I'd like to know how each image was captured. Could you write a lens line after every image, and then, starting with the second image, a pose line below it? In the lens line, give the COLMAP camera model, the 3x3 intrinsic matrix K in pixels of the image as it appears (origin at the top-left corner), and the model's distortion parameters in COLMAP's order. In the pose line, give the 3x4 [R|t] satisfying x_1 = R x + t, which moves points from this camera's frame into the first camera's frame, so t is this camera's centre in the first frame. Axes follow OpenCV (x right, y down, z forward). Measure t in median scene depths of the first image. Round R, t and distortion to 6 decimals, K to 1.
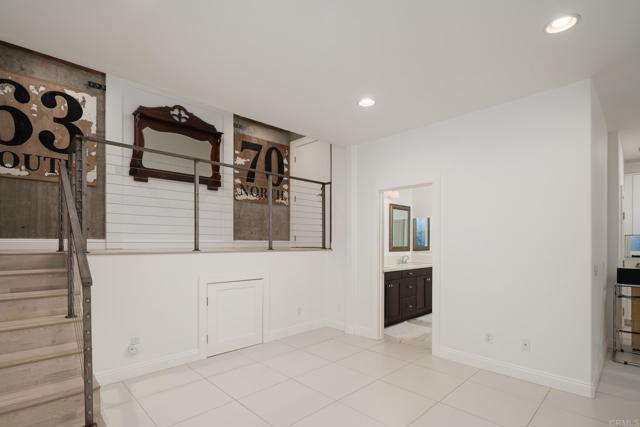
lens RADIAL K [[310.9, 0, 316.1], [0, 310.9, 244.1], [0, 0, 1]] dist [-0.002016, -0.000522]
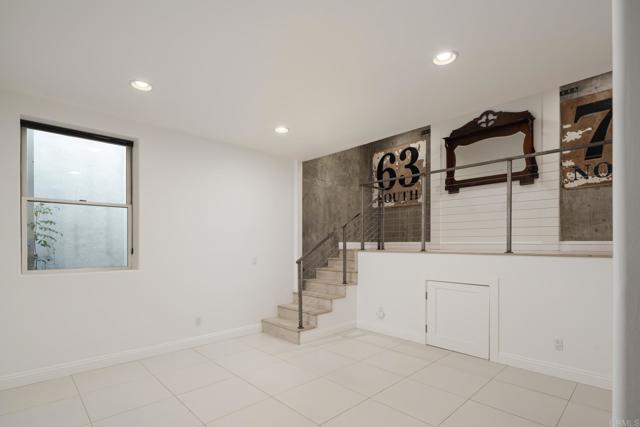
lens RADIAL K [[310.9, 0, 316.1], [0, 310.9, 244.1], [0, 0, 1]] dist [-0.002016, -0.000522]
pose [[-0.002949, -0.004421, -0.999986, 0.561964], [-0.003415, 0.999984, -0.004411, 0.000416], [0.999990, 0.003402, -0.002964, 0.421016]]
